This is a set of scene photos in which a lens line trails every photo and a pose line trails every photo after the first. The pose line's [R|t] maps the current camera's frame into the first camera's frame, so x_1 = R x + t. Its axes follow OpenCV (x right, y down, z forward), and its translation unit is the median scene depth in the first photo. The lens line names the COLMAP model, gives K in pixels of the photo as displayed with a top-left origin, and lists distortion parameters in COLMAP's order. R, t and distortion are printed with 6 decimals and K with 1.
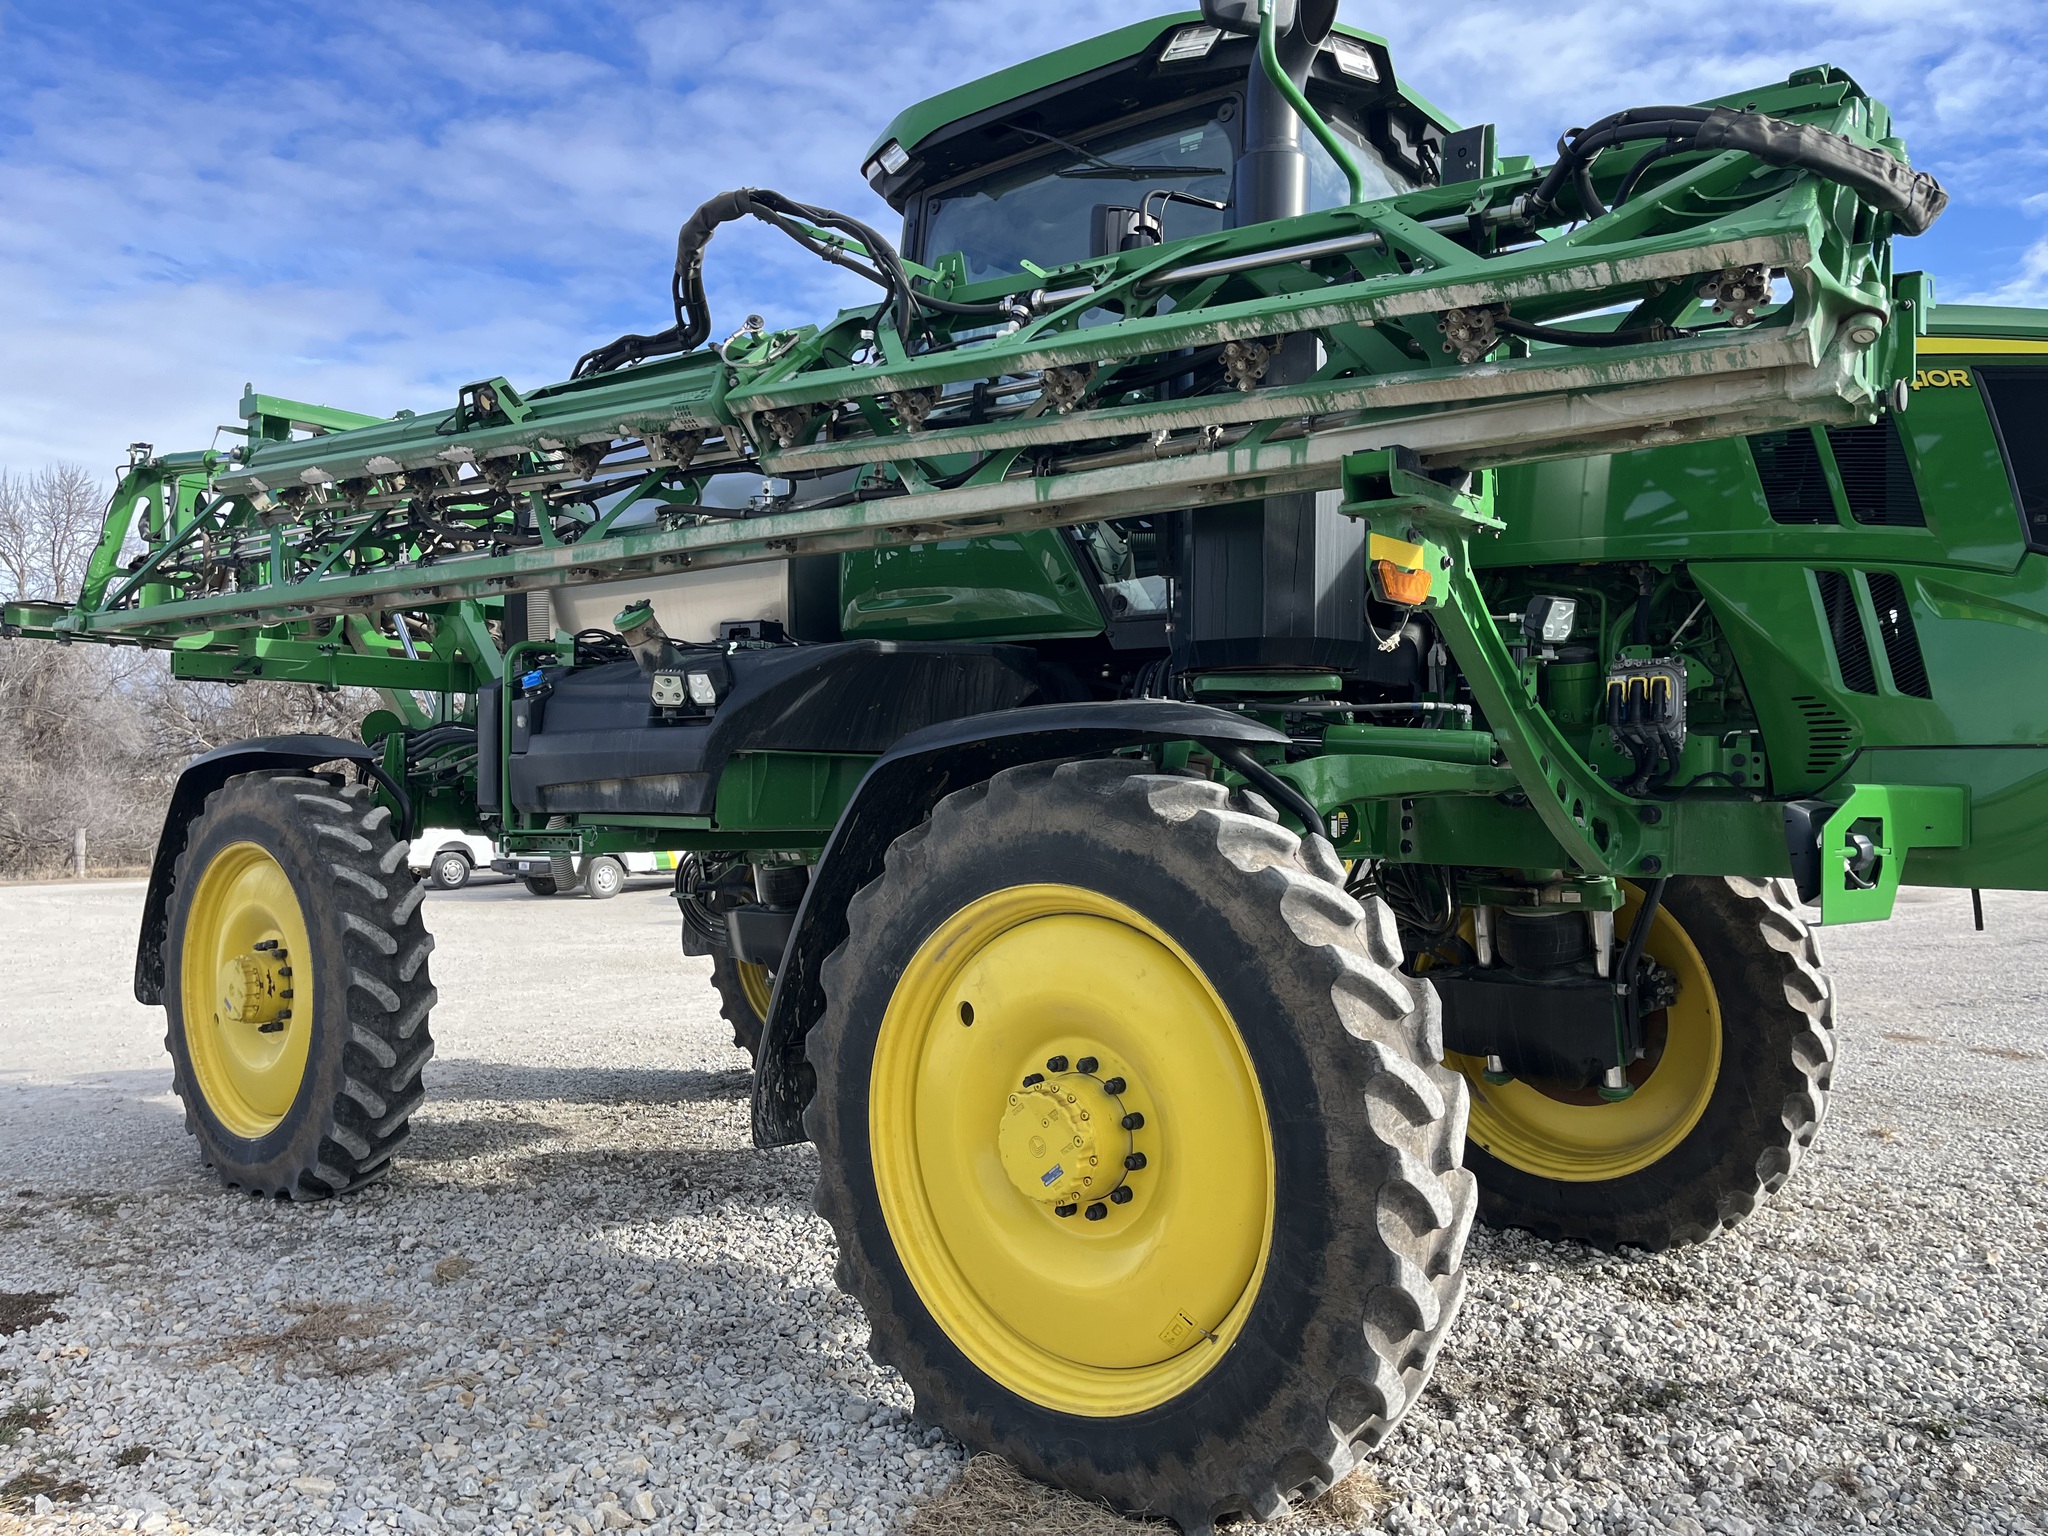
lens RADIAL K [[1530.1, 0, 1049.7], [0, 1530.1, 782.3], [0, 0, 1]] dist [0.084855, -0.125582]
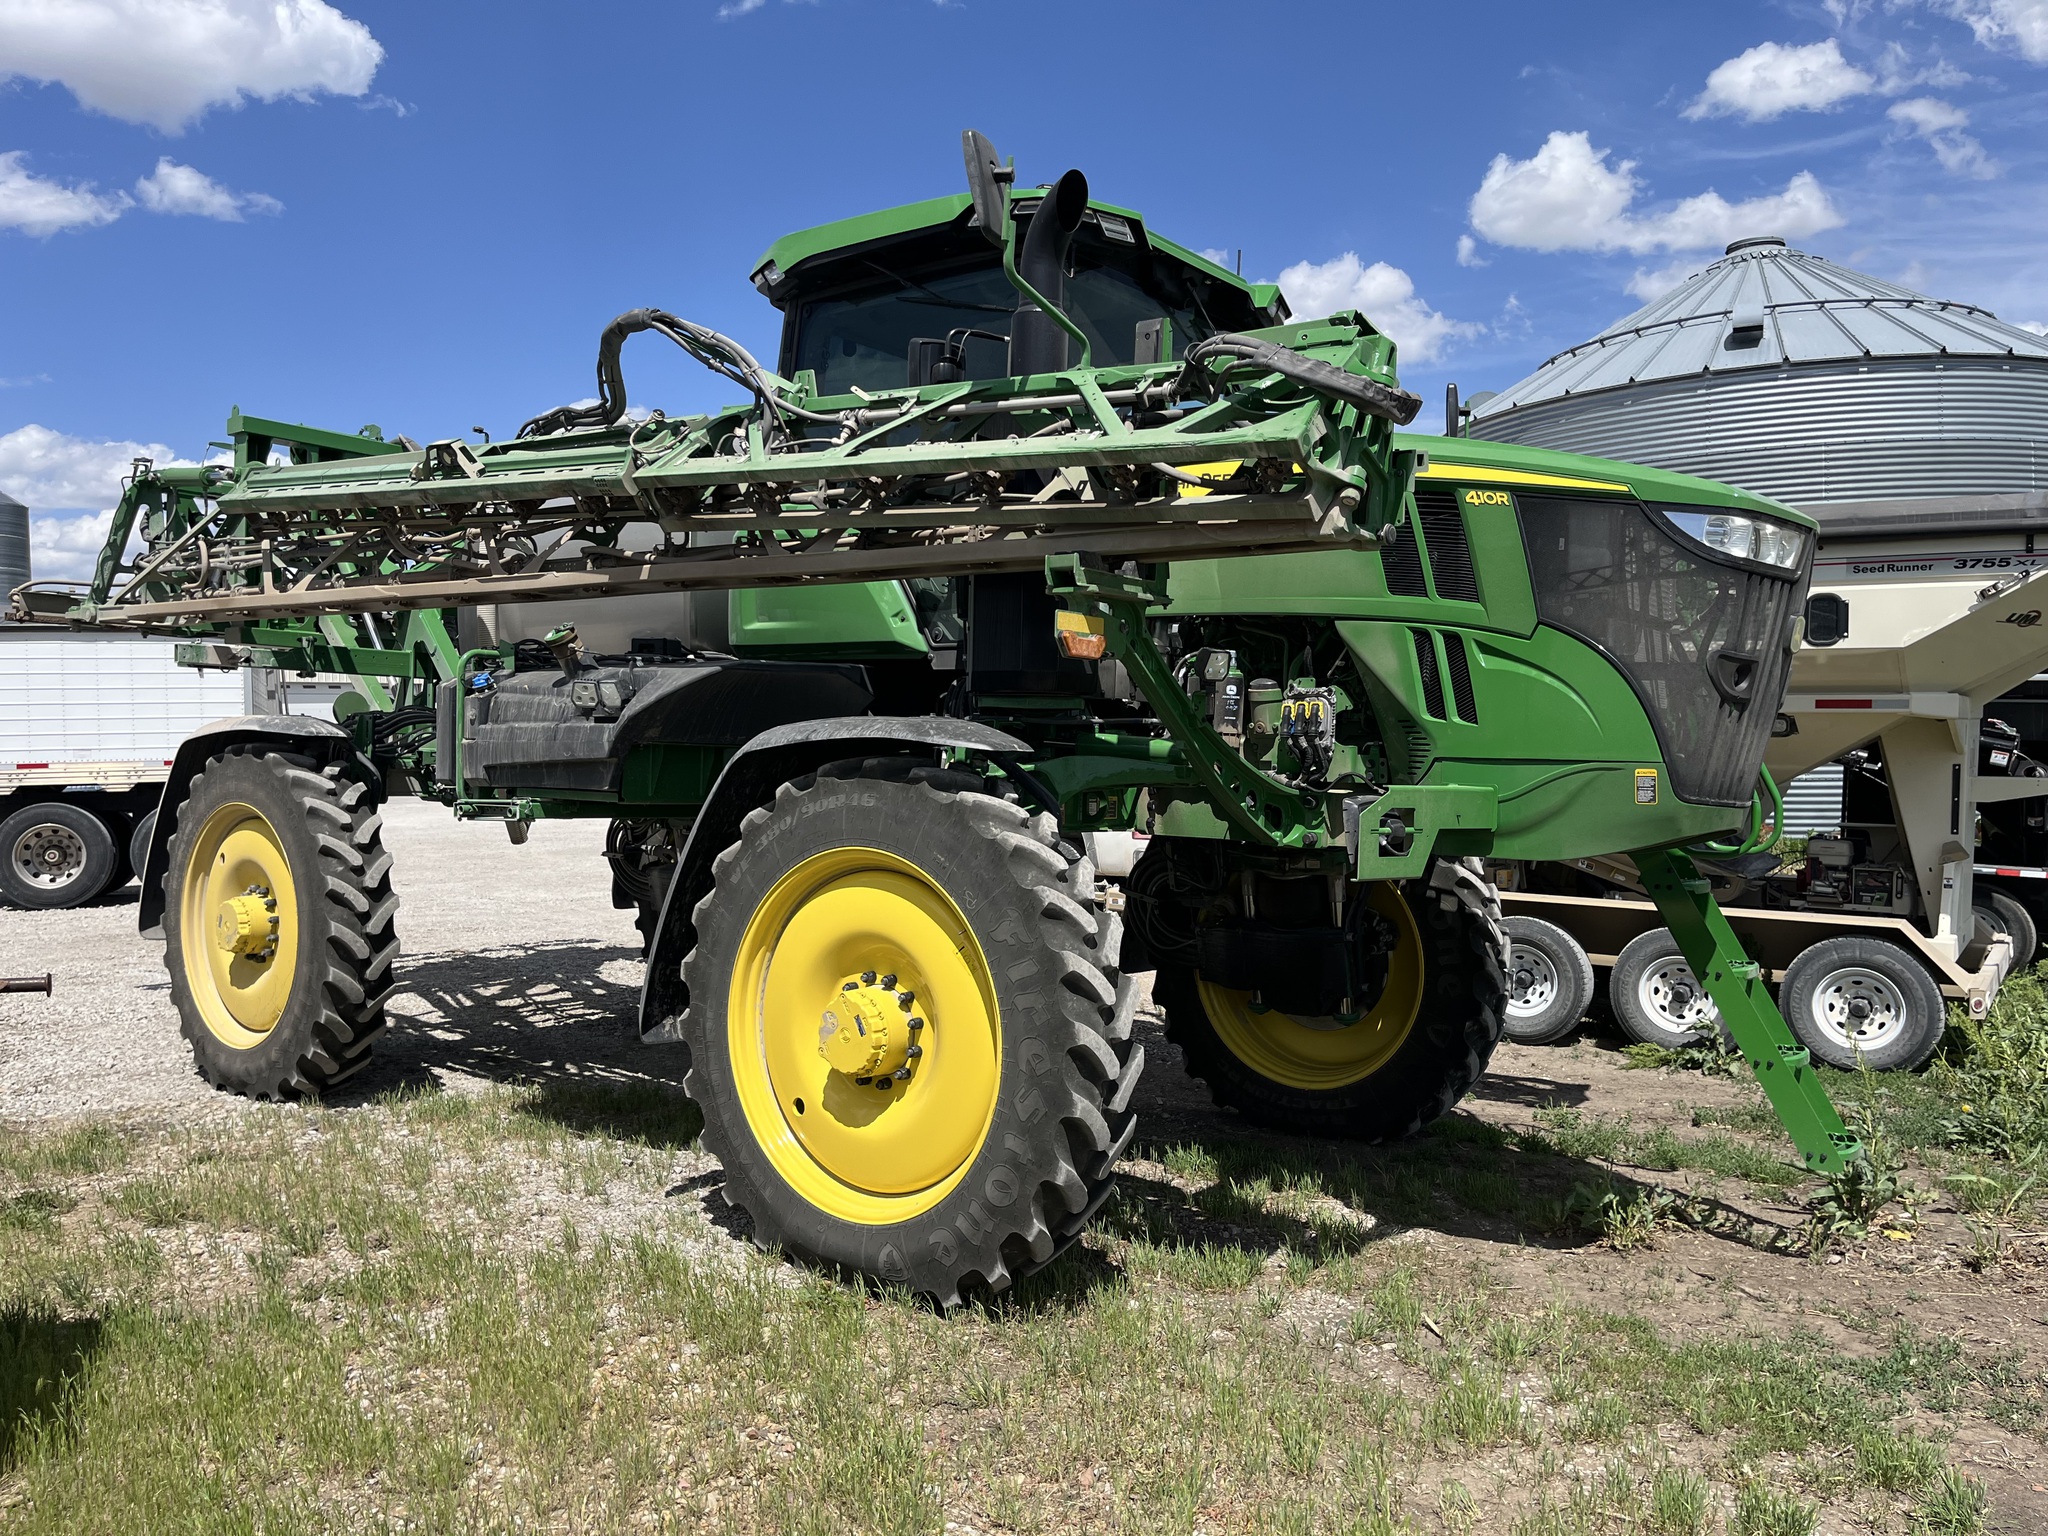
lens RADIAL K [[1530.1, 0, 1049.7], [0, 1530.1, 782.3], [0, 0, 1]] dist [0.084855, -0.125582]
pose [[0.999373, 0.015875, 0.031650, 0.097551], [-0.016556, 0.999634, 0.021393, -0.018746], [-0.031299, -0.021903, 0.999270, -0.302472]]
